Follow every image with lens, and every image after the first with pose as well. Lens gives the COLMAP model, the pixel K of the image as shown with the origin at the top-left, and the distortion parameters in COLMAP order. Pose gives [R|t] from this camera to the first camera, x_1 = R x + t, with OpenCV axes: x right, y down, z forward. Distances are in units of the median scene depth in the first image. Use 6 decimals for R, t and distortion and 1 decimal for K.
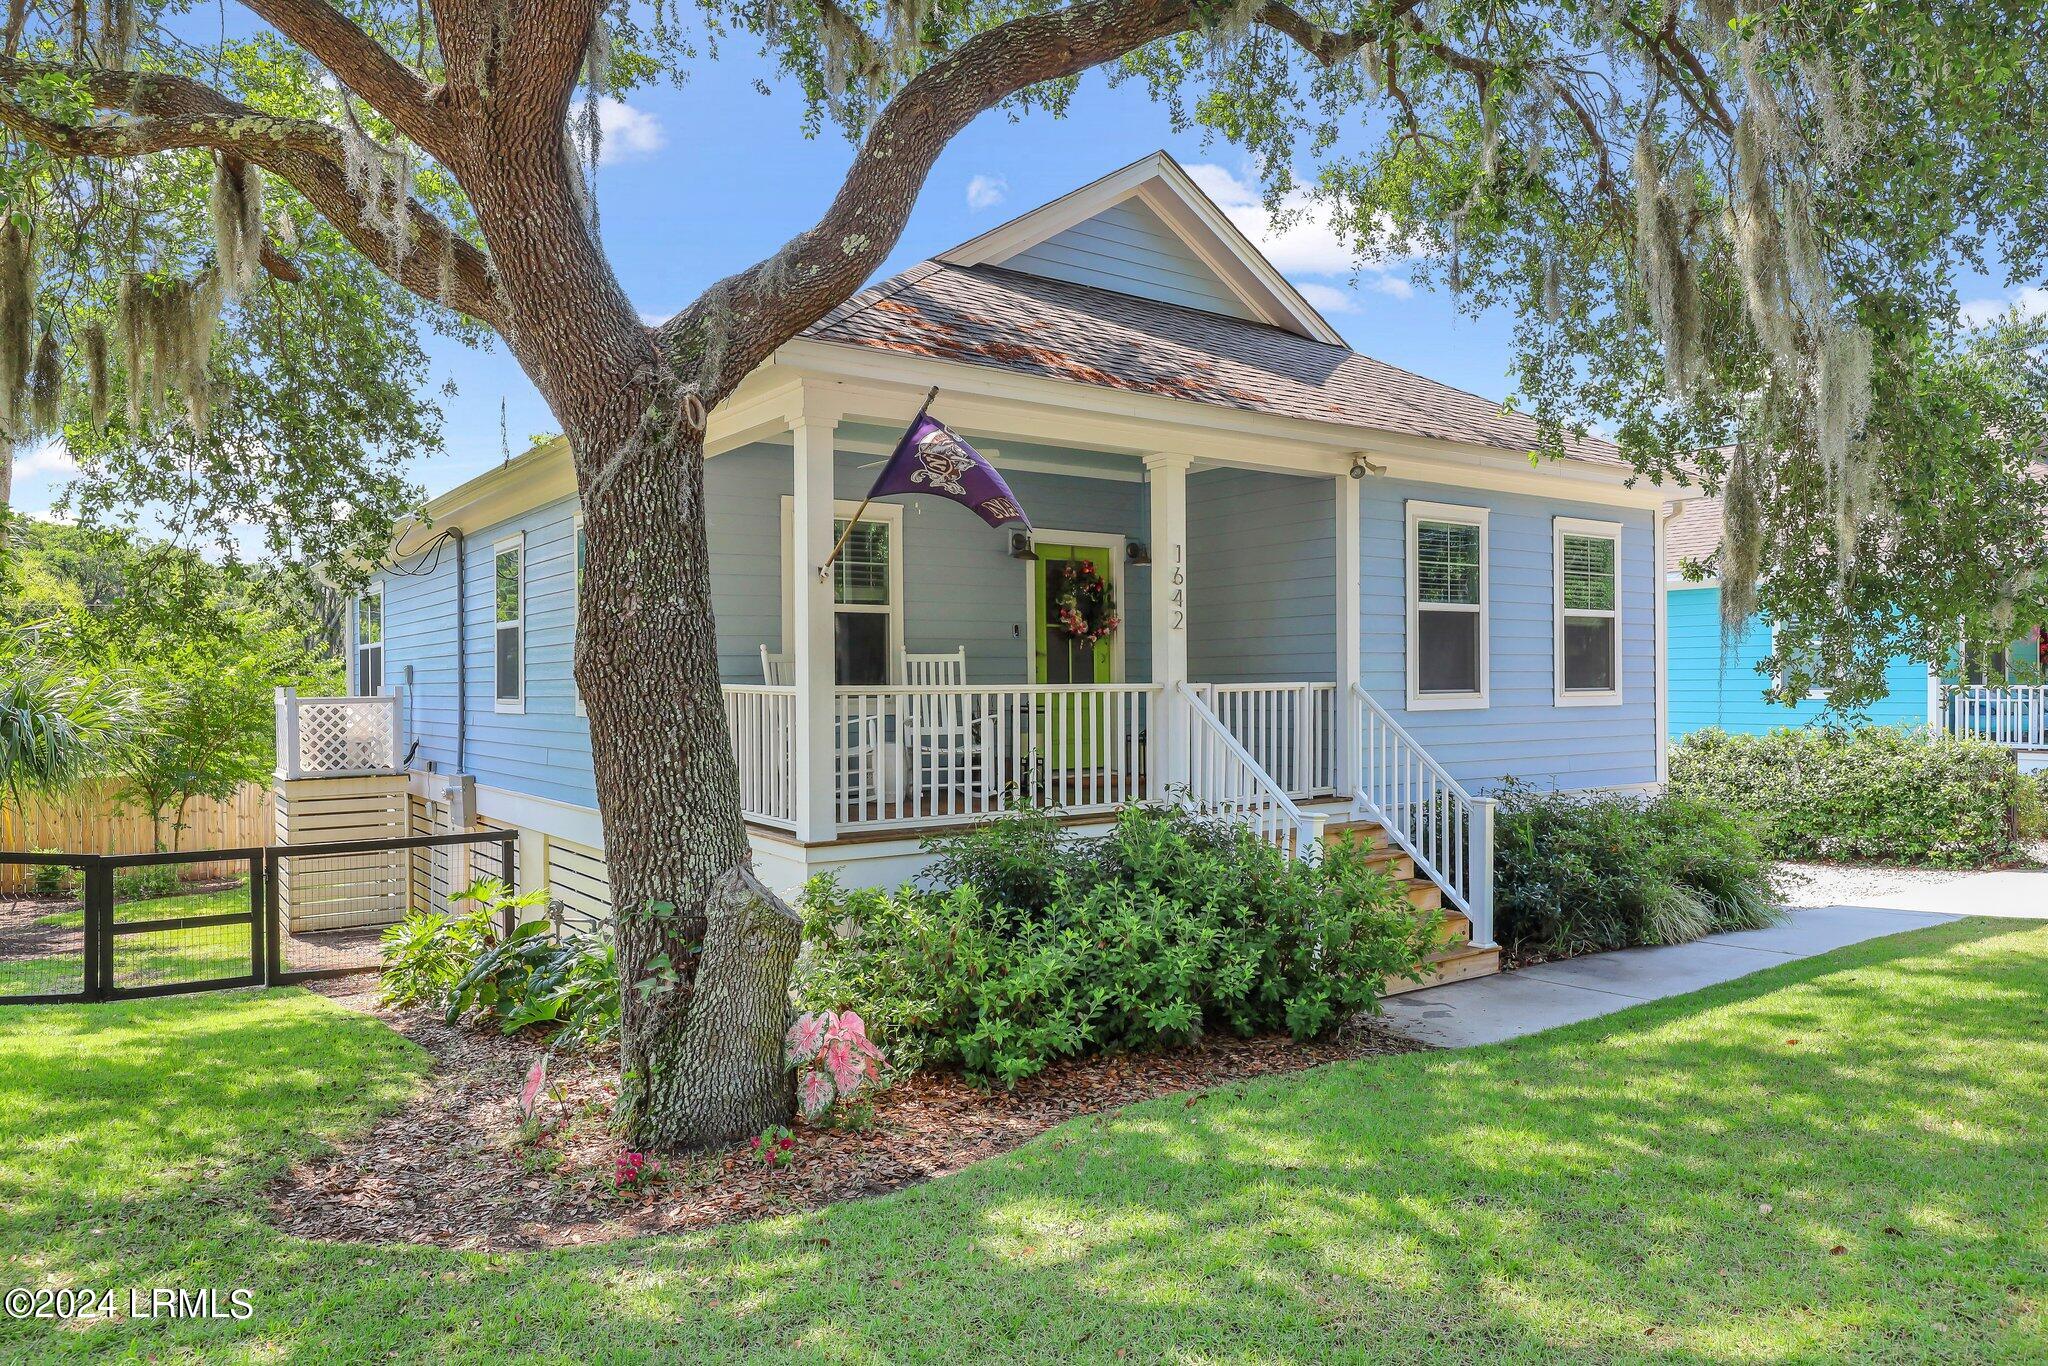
lens RADIAL K [[1325.7, 0, 1024.0], [0, 1325.7, 683.0], [0, 0, 1]] dist [-0.035816, 0.000887]
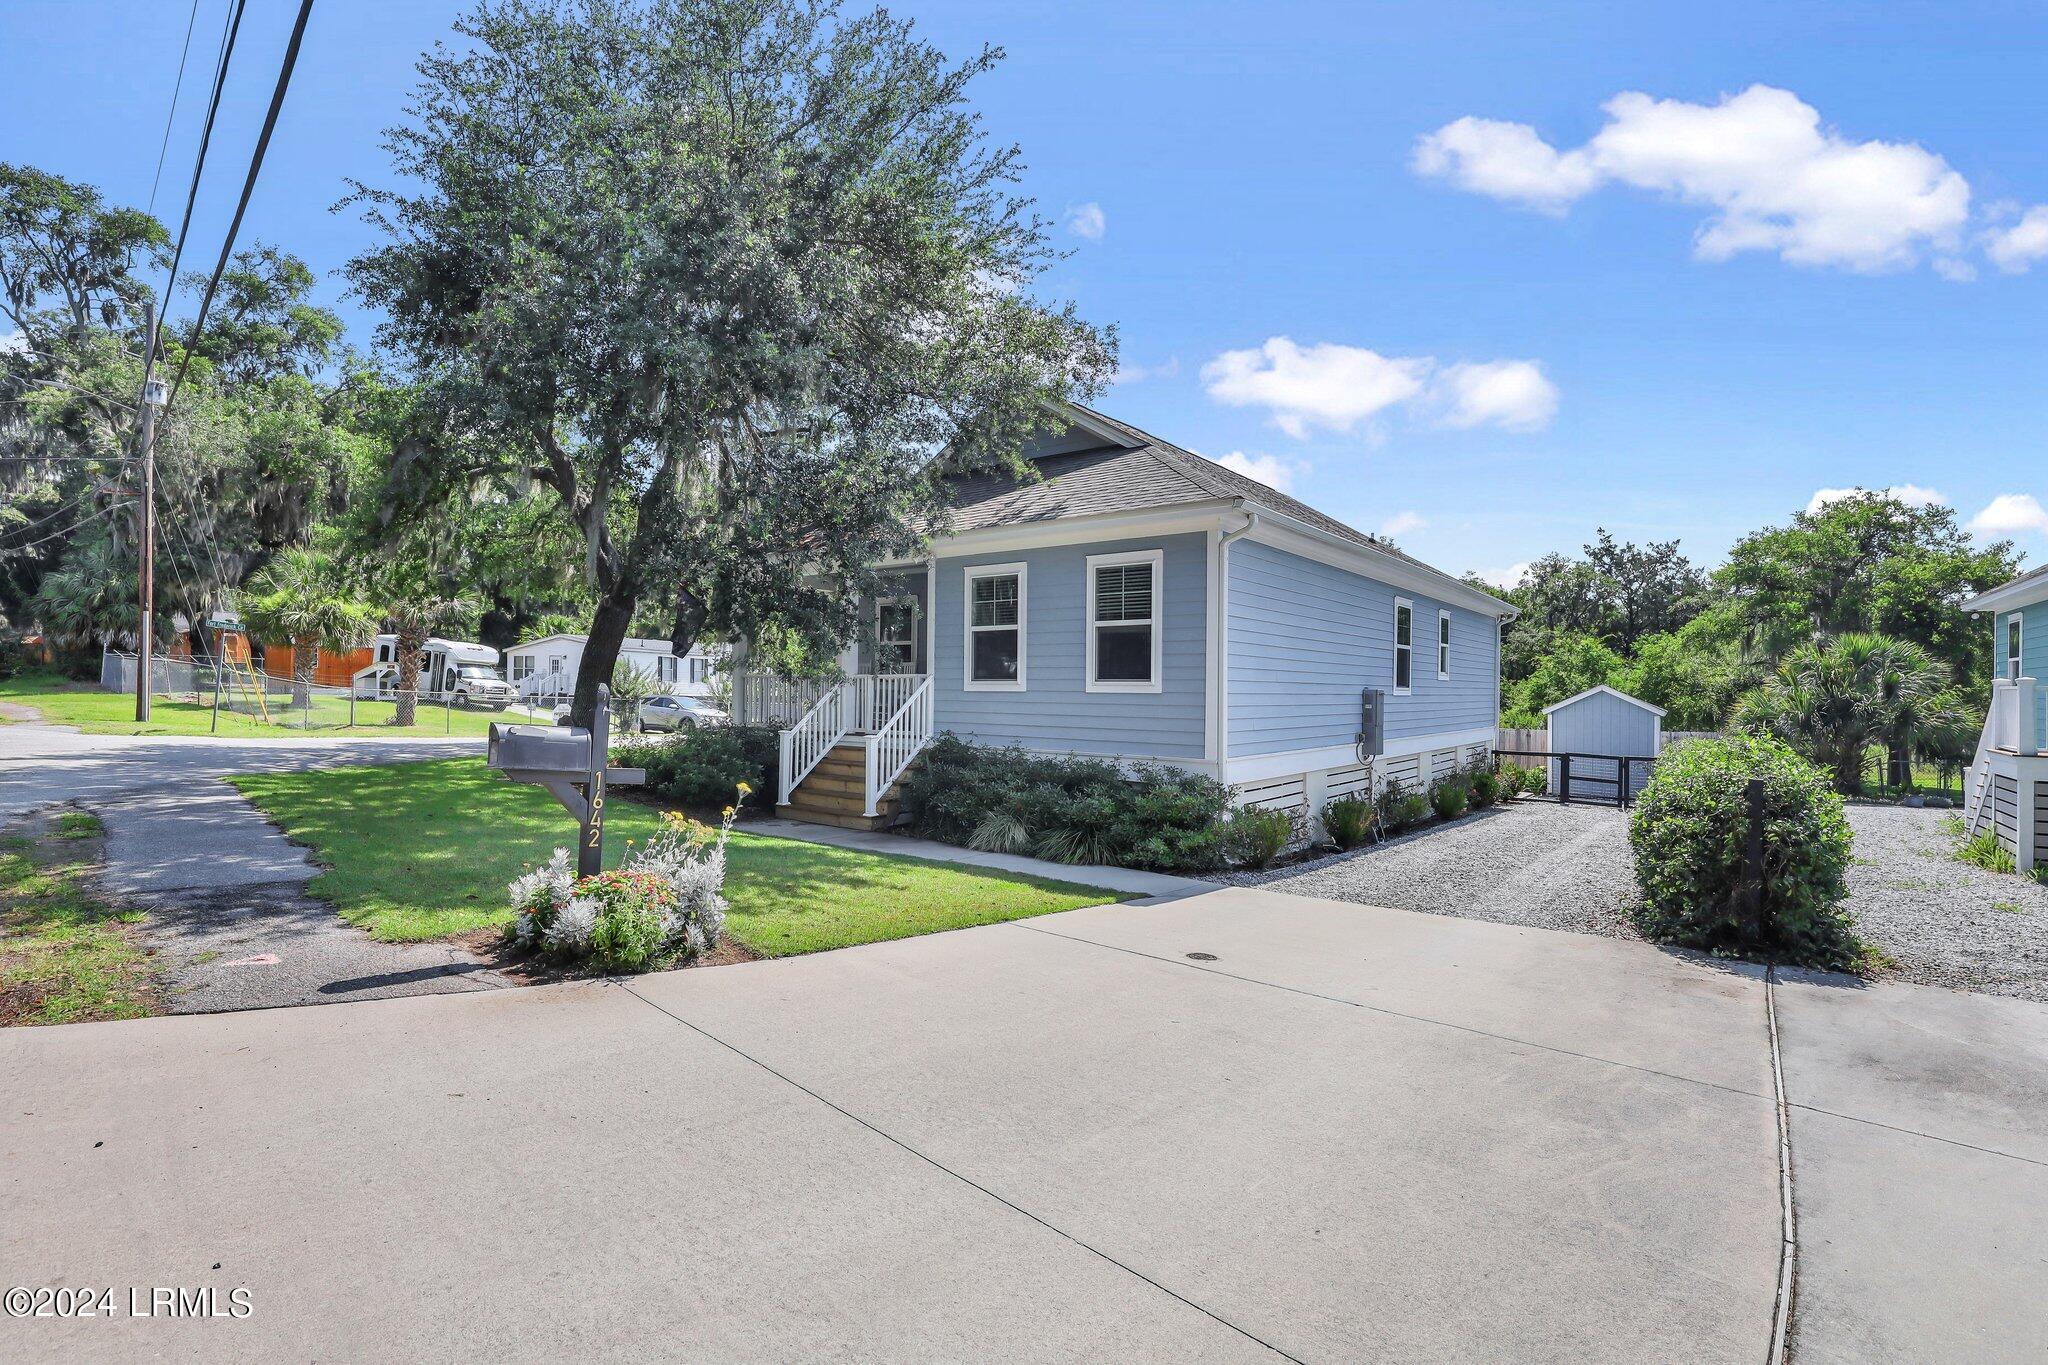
lens RADIAL K [[967.4, 0, 1024.0], [0, 967.4, 682.5], [0, 0, 1]] dist [-0.021478, 0.000651]
pose [[0.306692, 0.010021, -0.951756, 1.350033], [-0.000359, 0.999946, 0.010413, -0.002905], [0.951809, -0.002852, 0.306679, 0.620324]]
